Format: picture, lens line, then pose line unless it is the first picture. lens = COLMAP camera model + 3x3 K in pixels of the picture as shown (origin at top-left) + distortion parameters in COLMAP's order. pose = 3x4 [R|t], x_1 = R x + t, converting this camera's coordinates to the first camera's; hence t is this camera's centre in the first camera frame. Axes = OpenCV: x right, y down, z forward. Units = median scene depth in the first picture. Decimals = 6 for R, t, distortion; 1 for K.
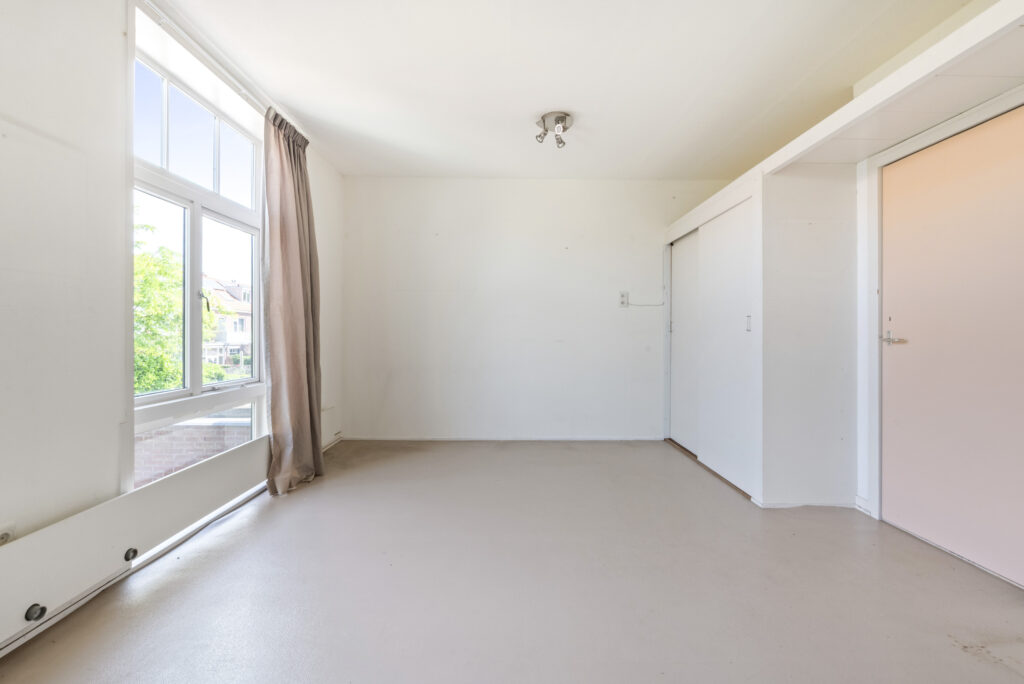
lens RADIAL K [[427.9, 0, 511.7], [0, 427.9, 330.0], [0, 0, 1]] dist [0.000096, 0.000086]
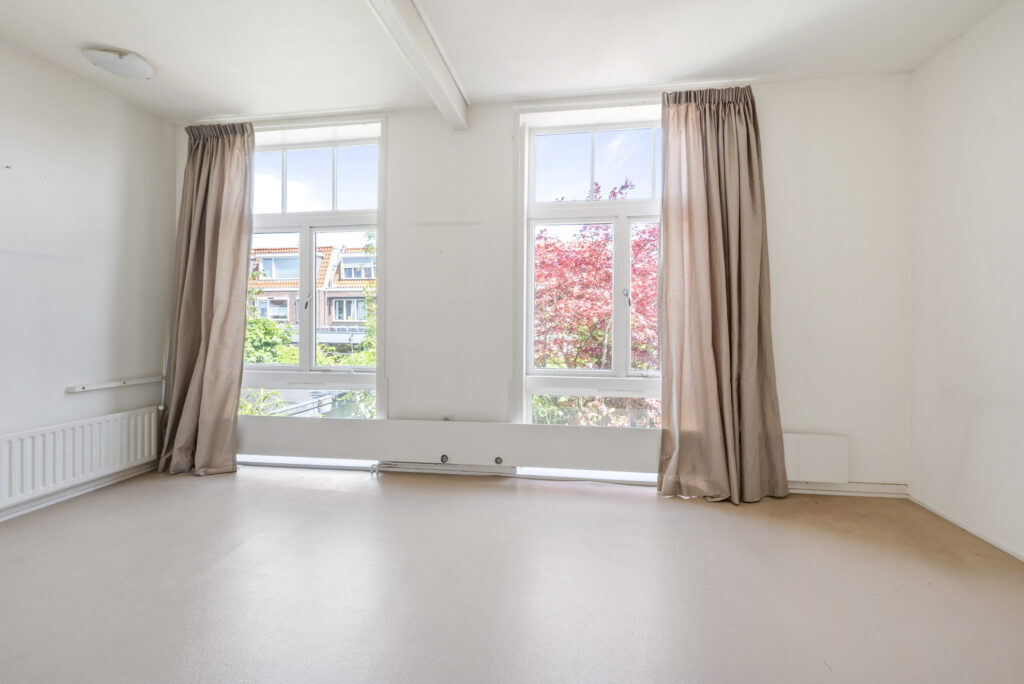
lens RADIAL K [[463.5, 0, 512.5], [0, 463.5, 329.7], [0, 0, 1]] dist [0.000011, -0.000001]
pose [[-0.166465, 0.011901, -0.985976, 0.749738], [0.000438, 0.999928, 0.011995, 0.004869], [0.986047, 0.001565, -0.166458, 1.183667]]
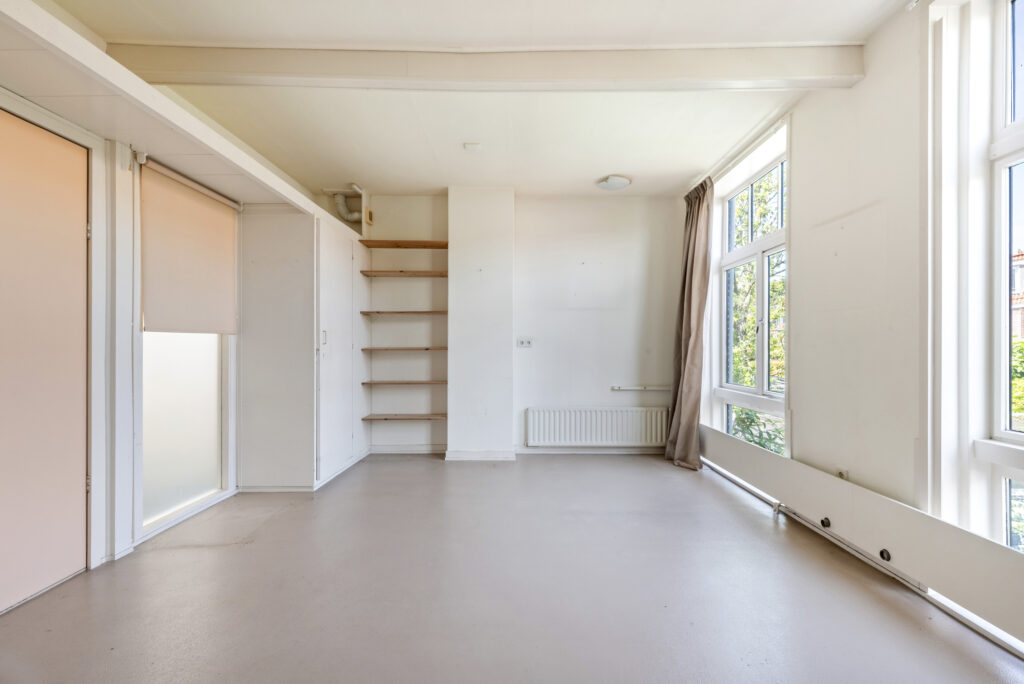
lens RADIAL K [[435.4, 0, 515.4], [0, 435.4, 346.5], [0, 0, 1]] dist [0.000496, 0.000110]
pose [[-0.999985, -0.005407, 0.001080, 0.035947], [-0.005412, 0.999975, -0.004573, 0.009397], [-0.001055, -0.004579, -0.999989, 1.847397]]
